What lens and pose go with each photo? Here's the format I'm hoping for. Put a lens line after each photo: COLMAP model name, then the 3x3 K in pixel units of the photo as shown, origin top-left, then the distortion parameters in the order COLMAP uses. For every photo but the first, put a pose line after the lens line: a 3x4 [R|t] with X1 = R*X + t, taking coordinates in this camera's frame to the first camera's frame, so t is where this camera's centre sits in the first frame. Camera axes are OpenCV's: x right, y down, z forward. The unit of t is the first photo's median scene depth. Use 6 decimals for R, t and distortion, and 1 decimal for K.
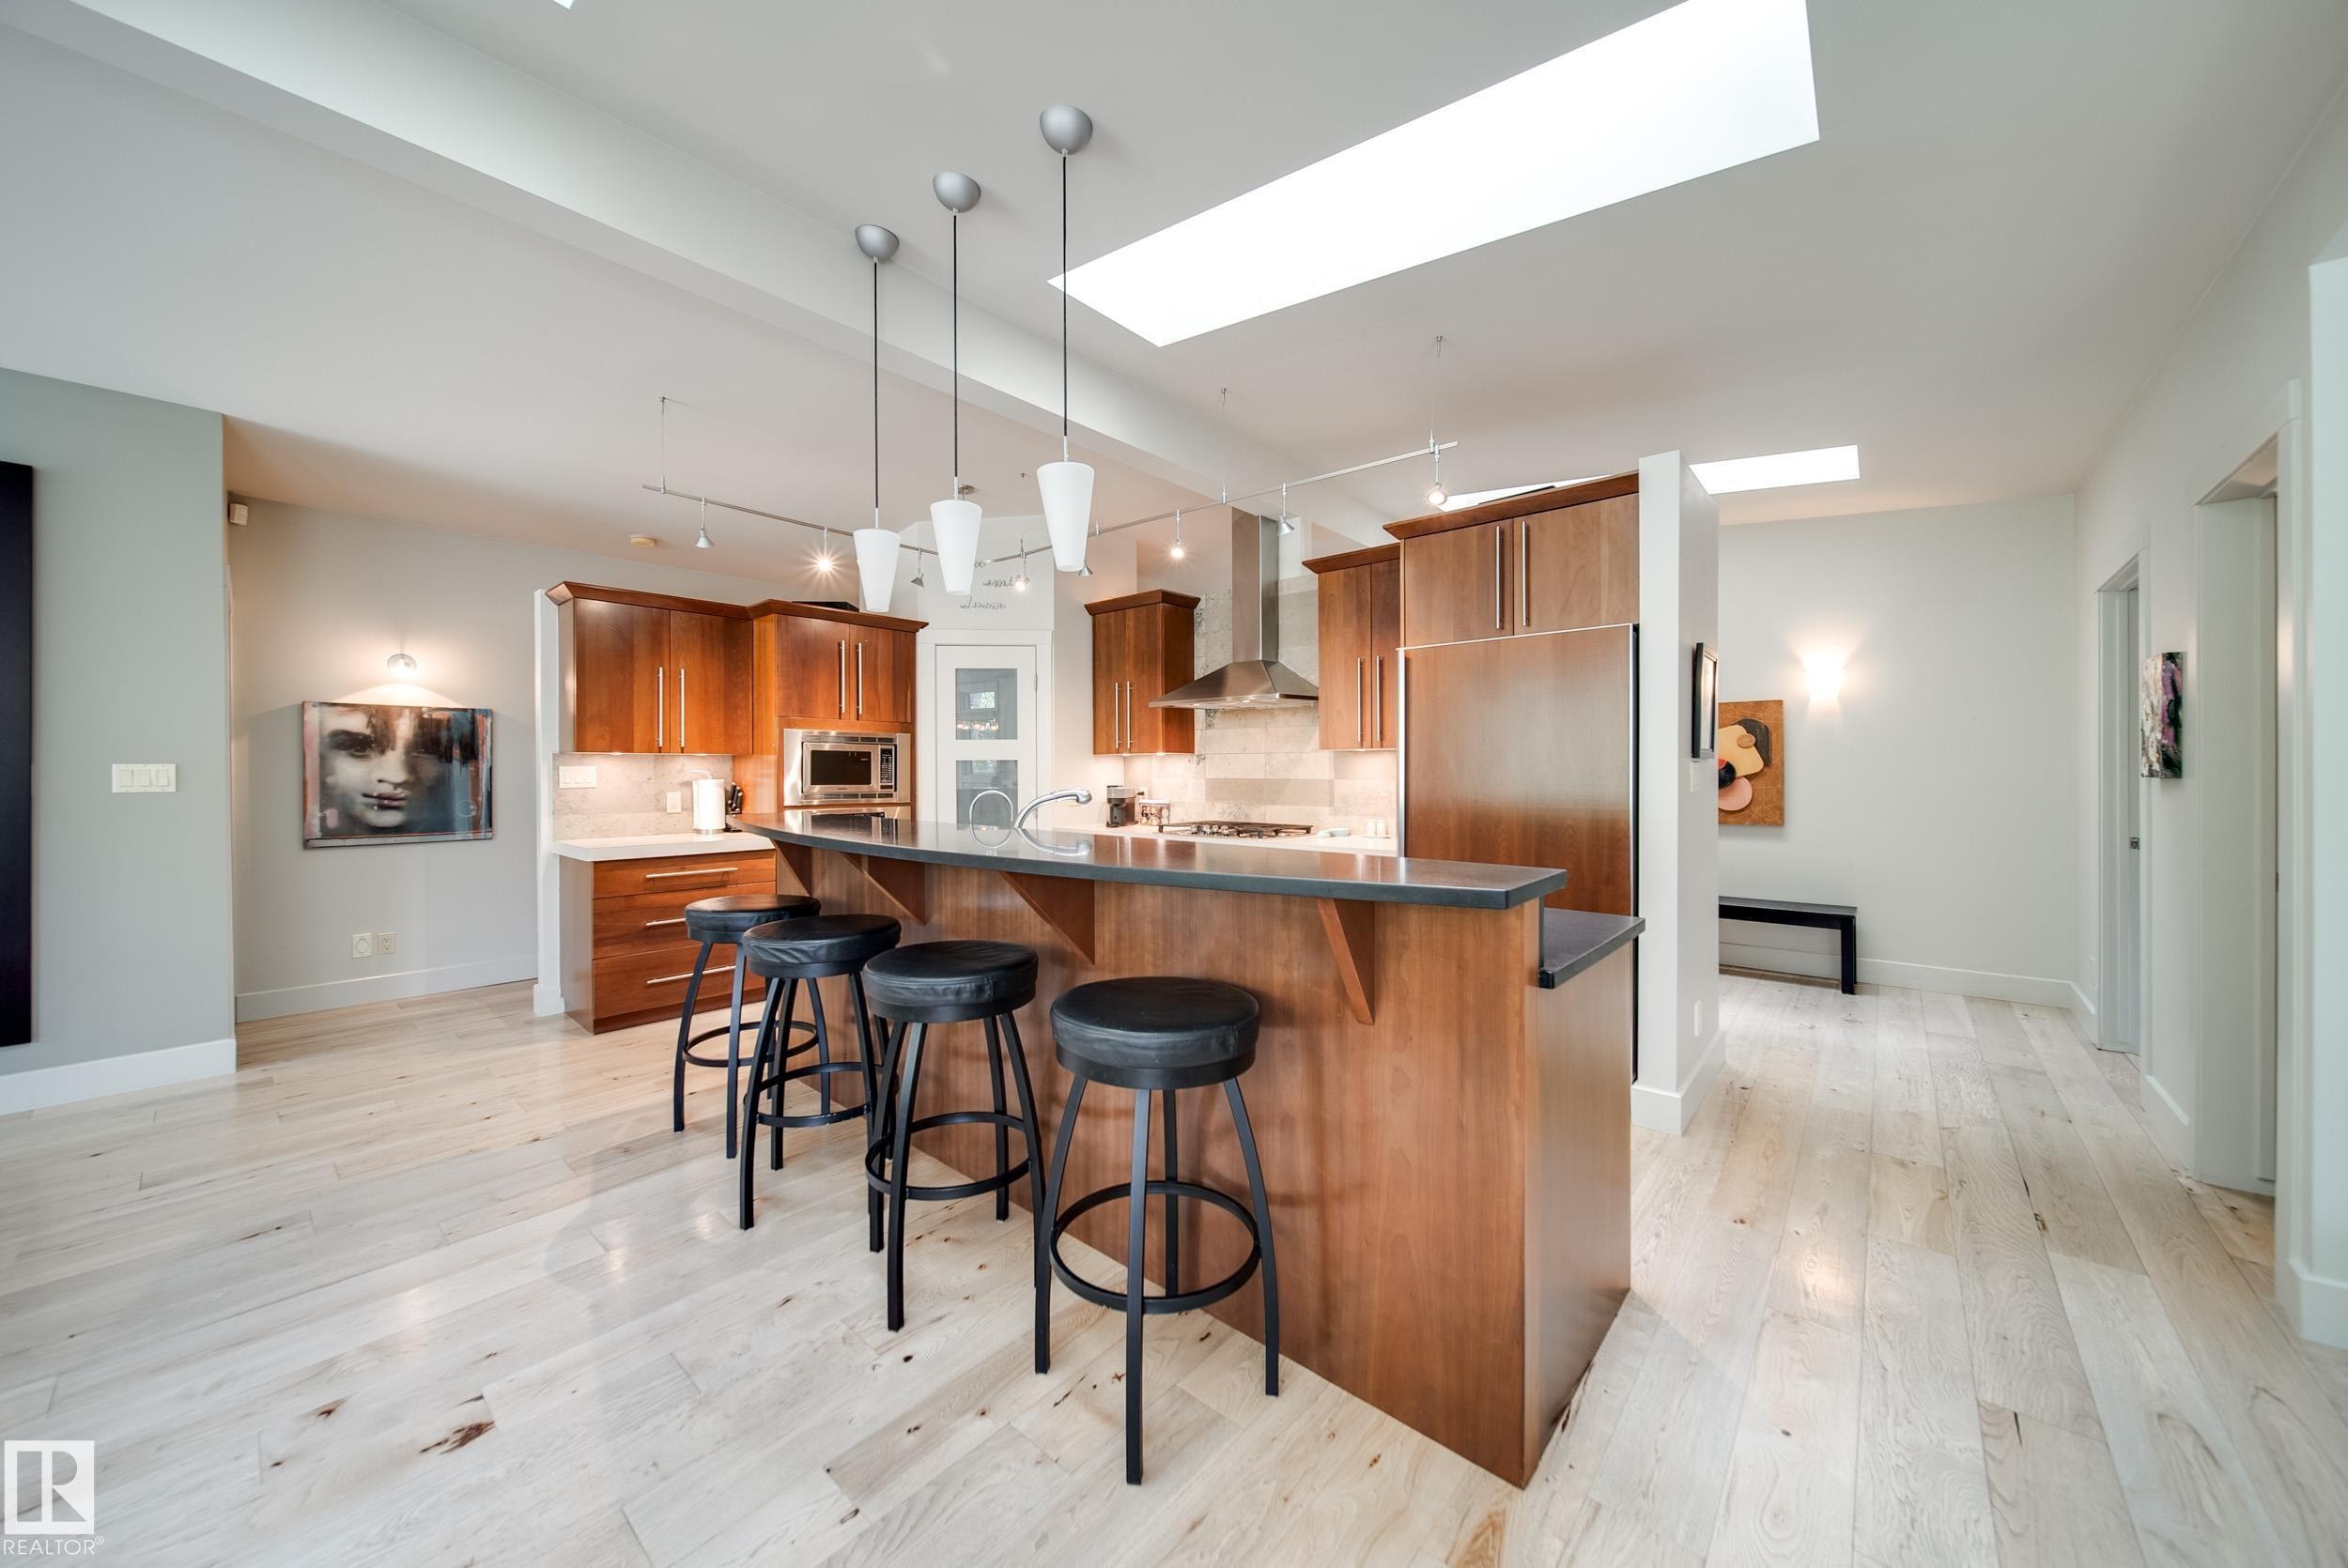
lens RADIAL K [[828.5, 0, 1181.6], [0, 828.5, 771.8], [0, 0, 1]] dist [0.000199, -0.001411]
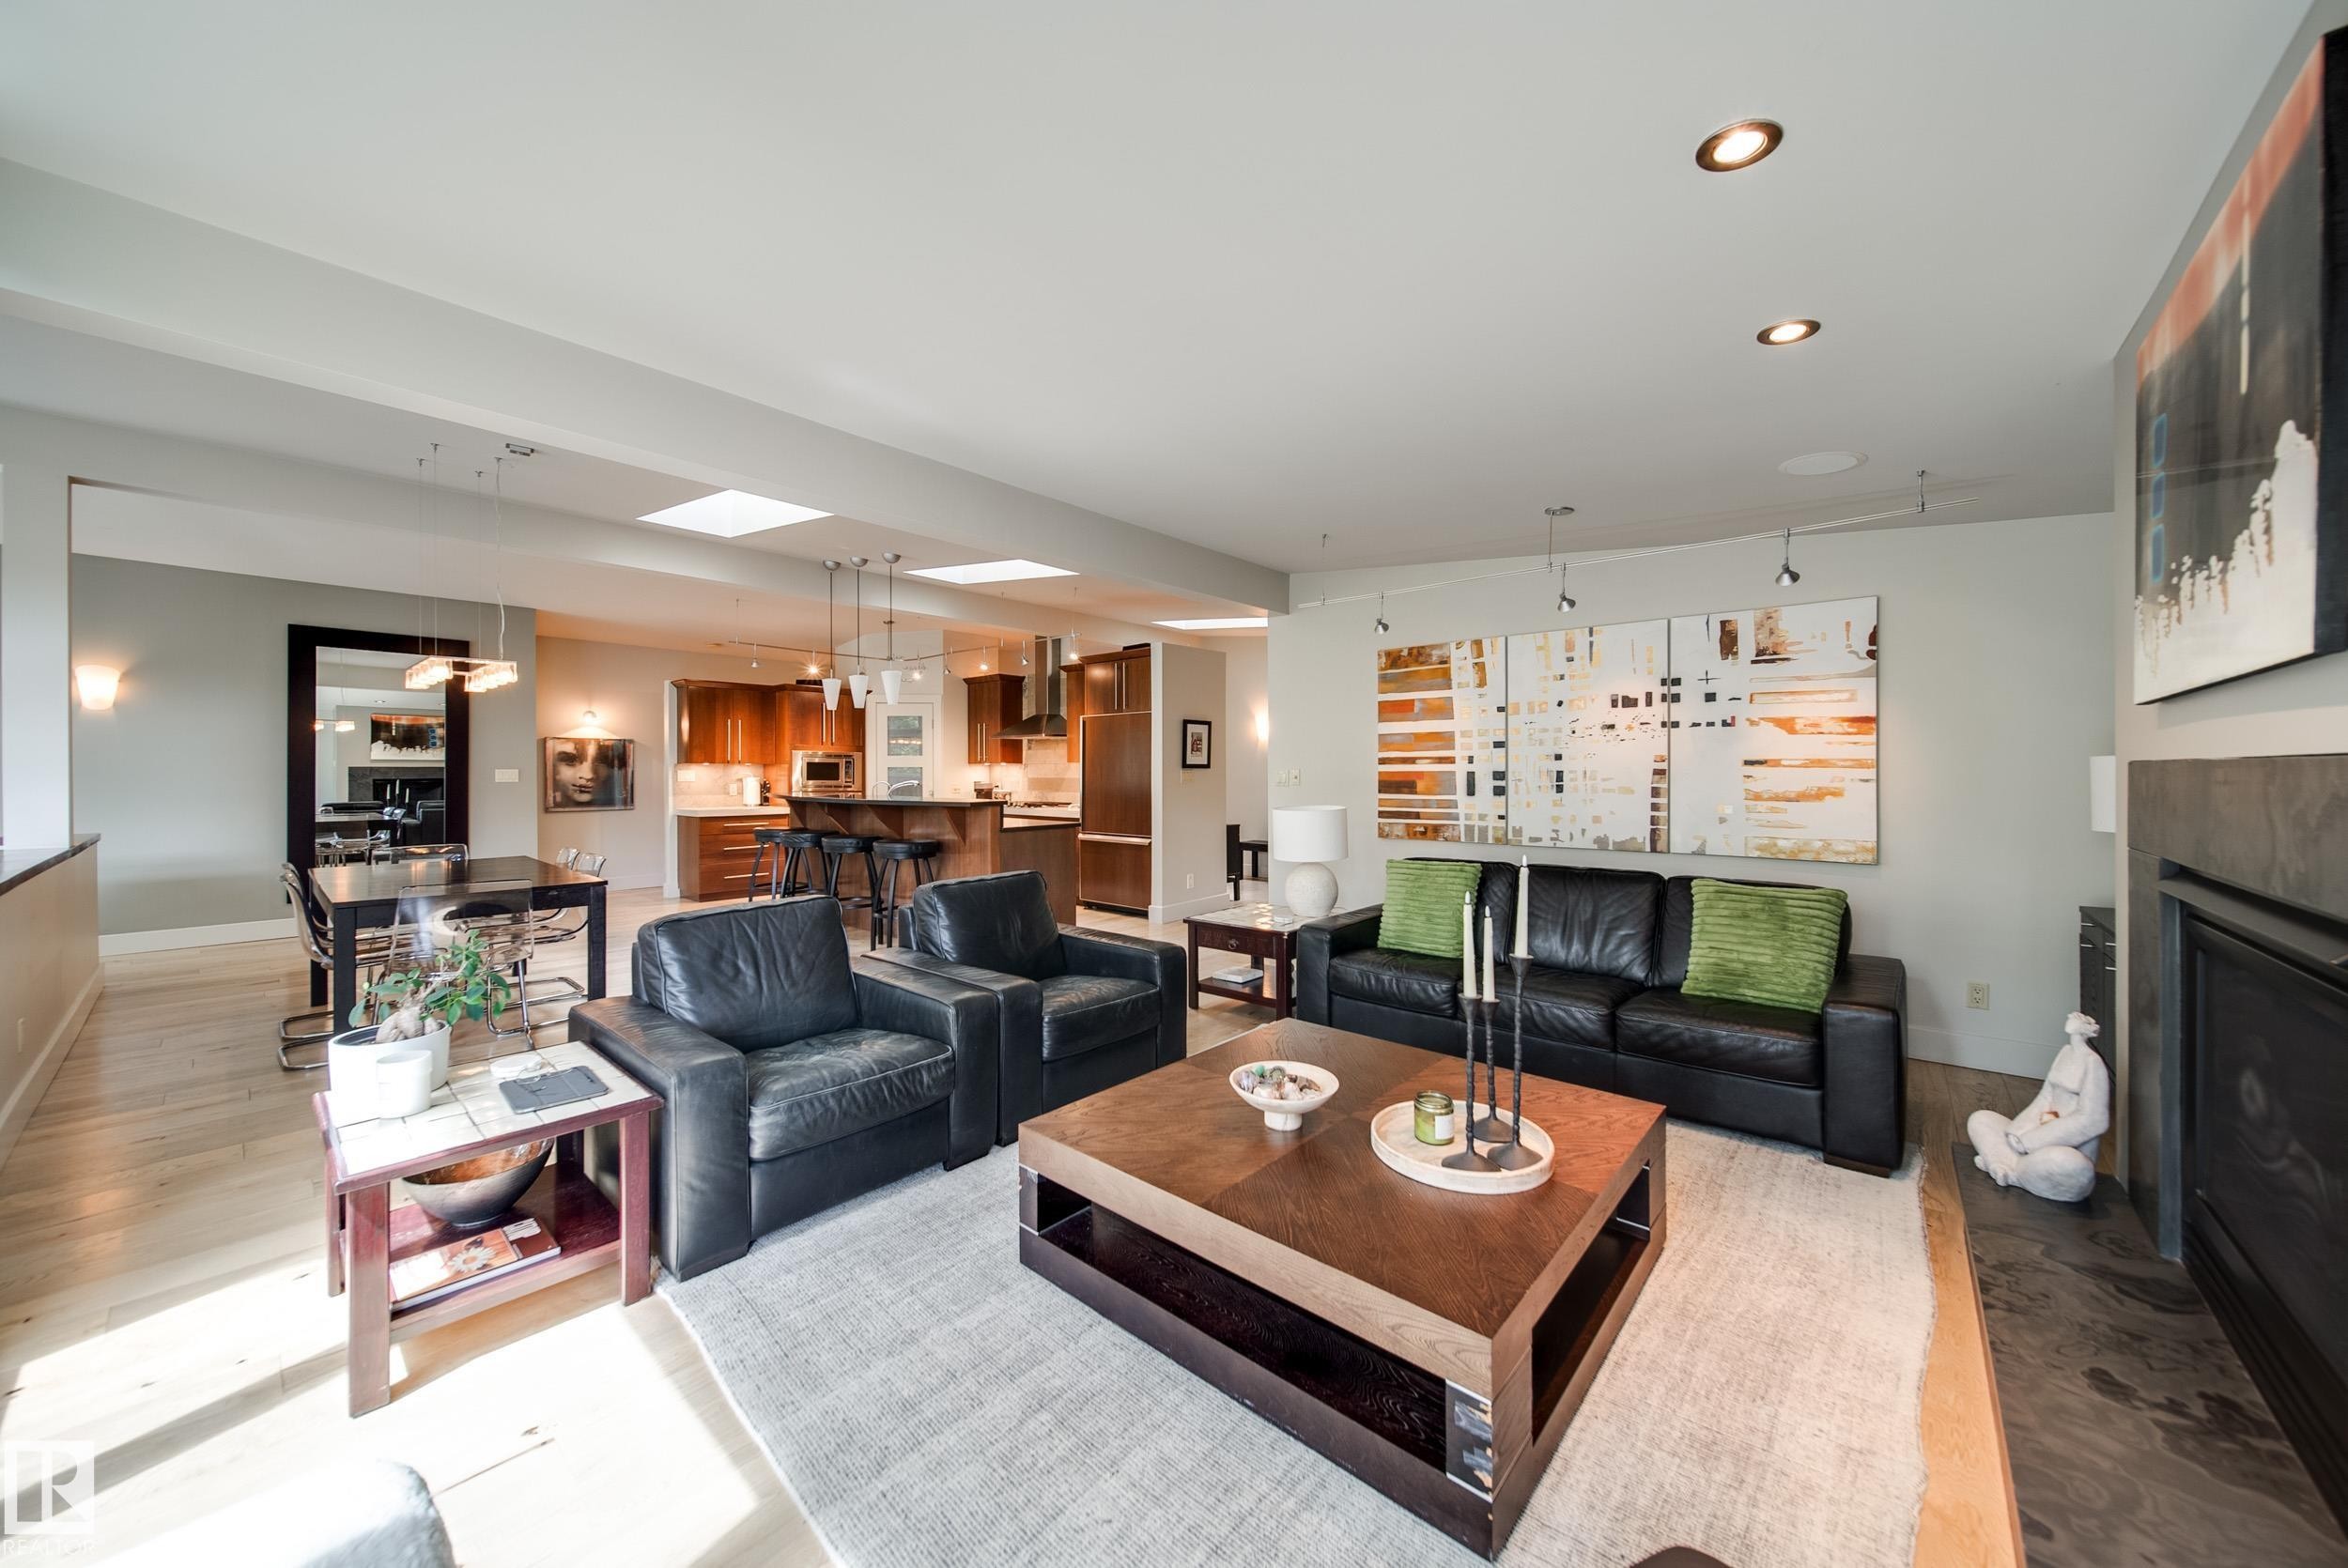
lens RADIAL K [[828.5, 0, 1181.6], [0, 828.5, 771.8], [0, 0, 1]] dist [0.000199, -0.001411]
pose [[0.999991, 0.002086, 0.003792, 0.395267], [-0.002073, 0.999992, -0.003488, 0.000909], [-0.003799, 0.003480, 0.999987, -0.880654]]
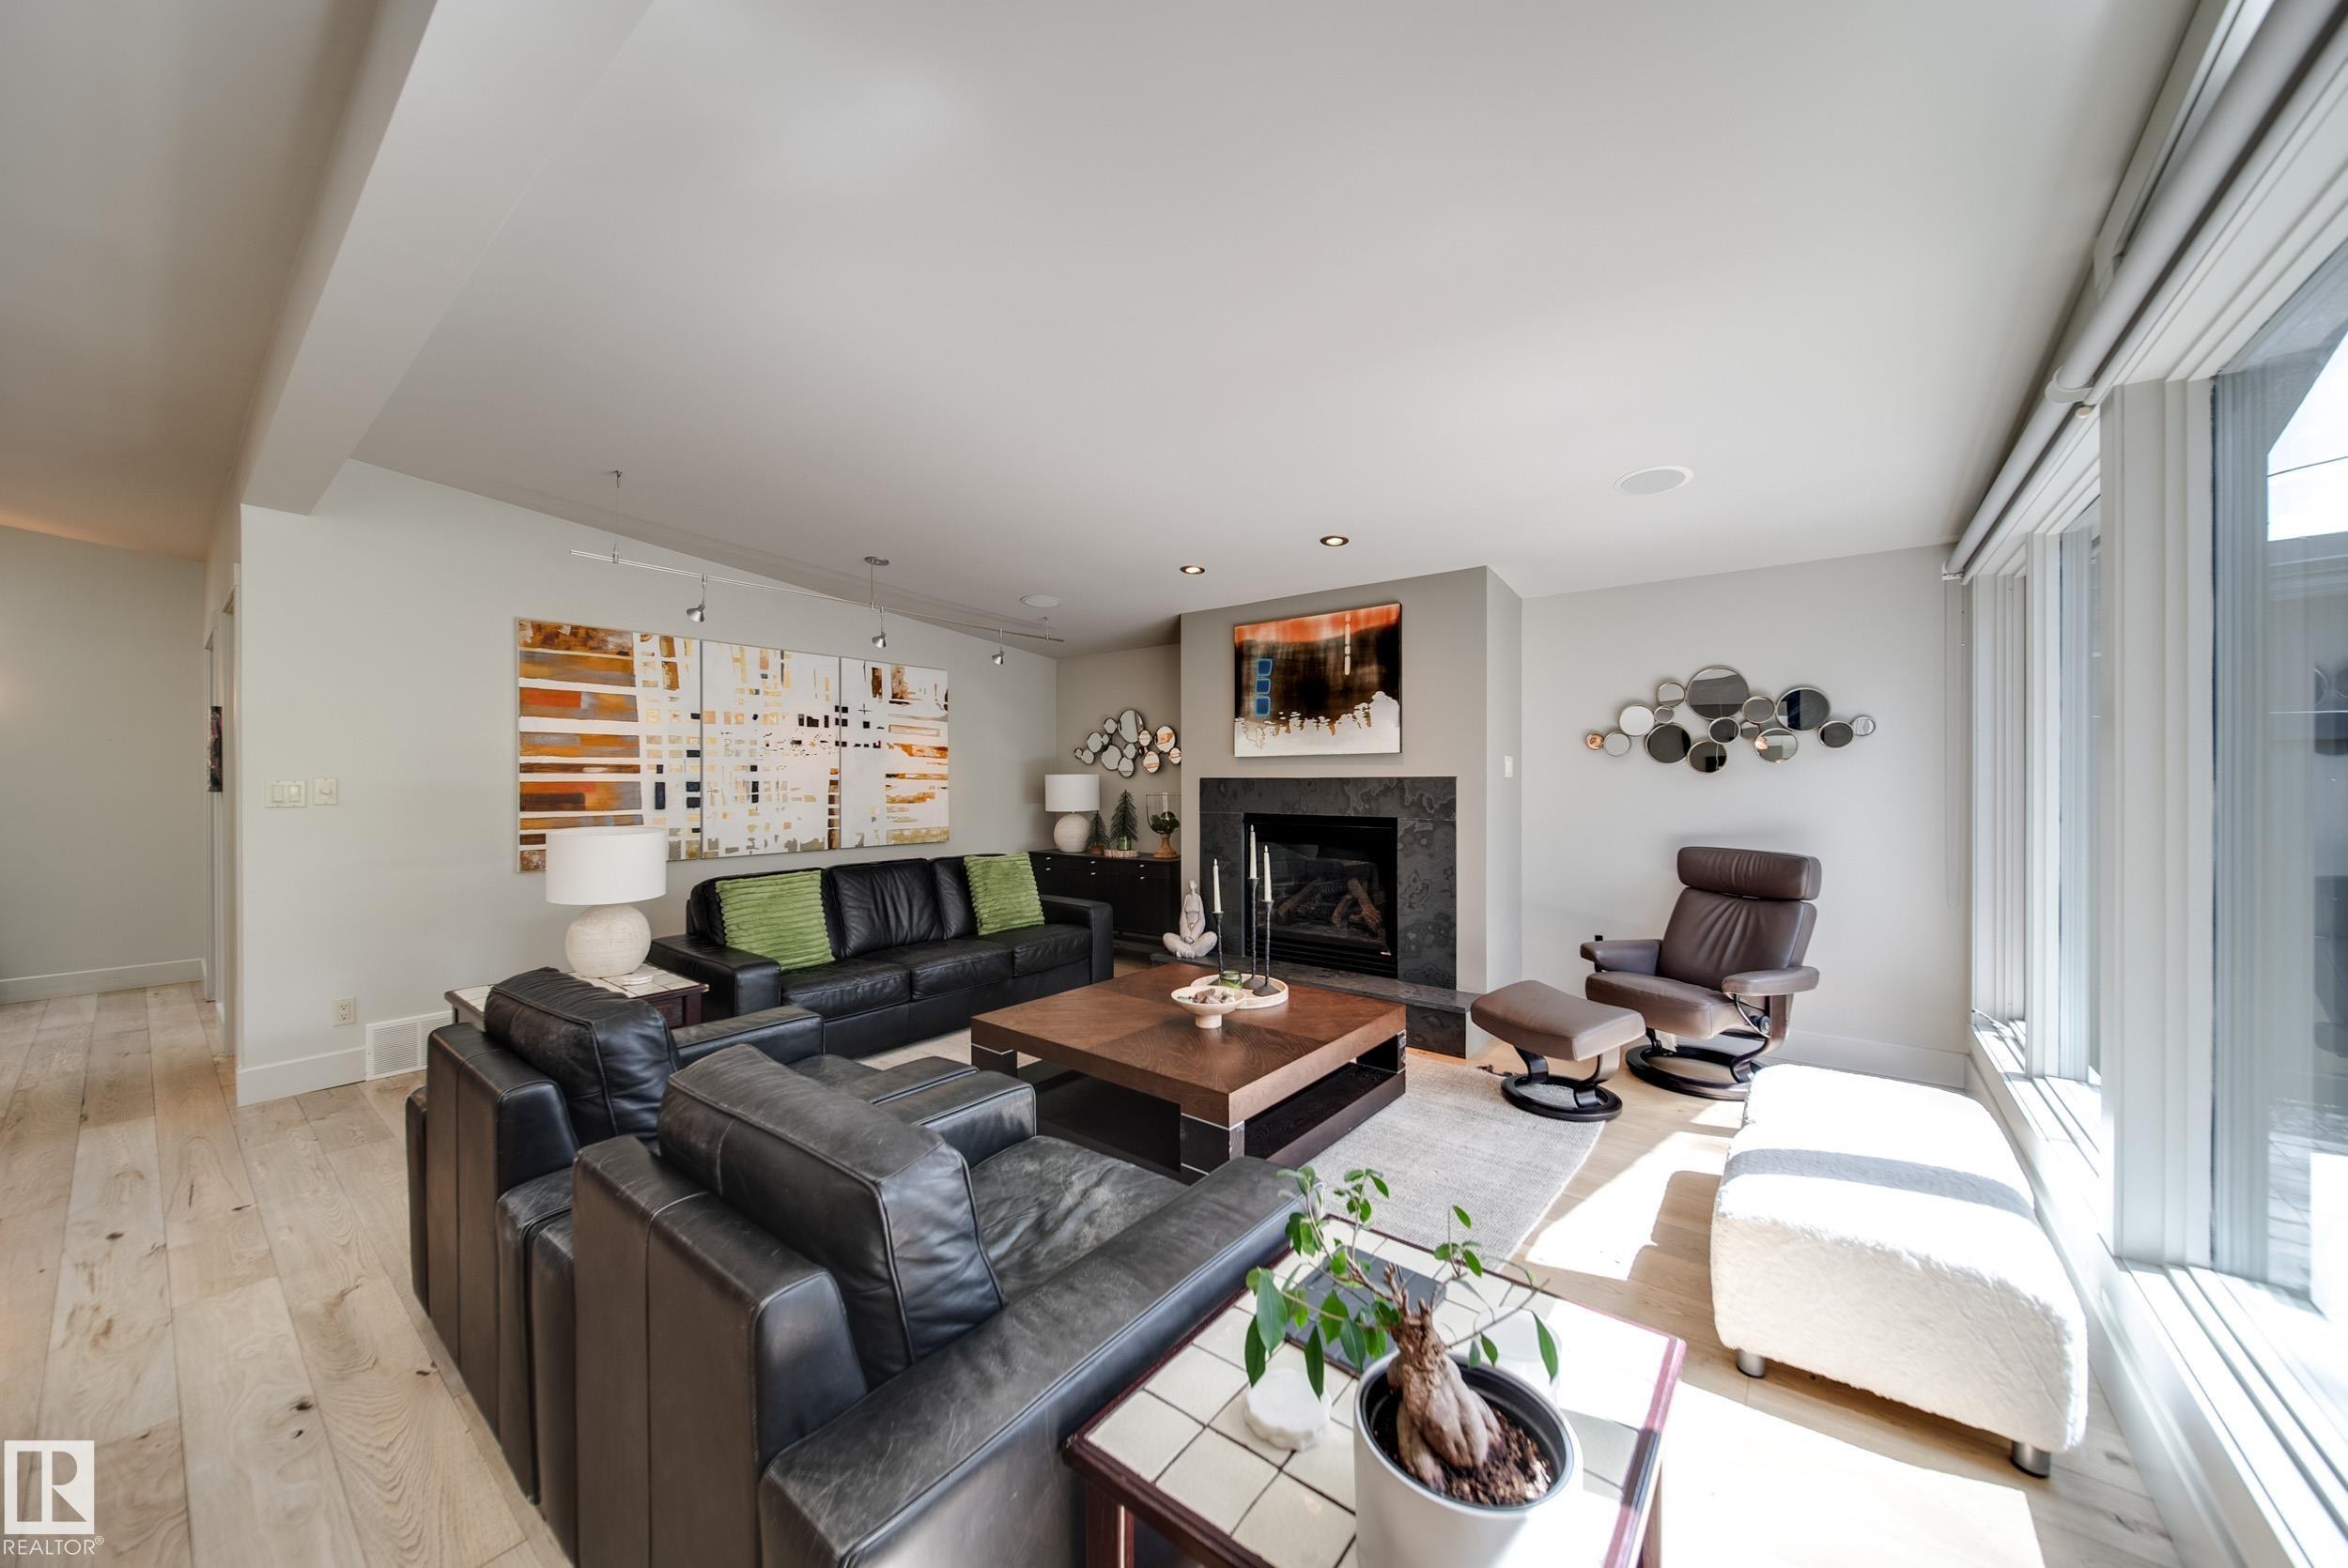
lens RADIAL K [[826.2, 0, 1174.0], [0, 826.2, 784.0], [0, 0, 1]] dist [-0.000715, 0.000062]
pose [[-0.050863, 0.000354, 0.998706, -0.205356], [0.004450, 0.999990, -0.000128, 0.000984], [-0.998696, 0.004437, -0.050865, -0.361559]]
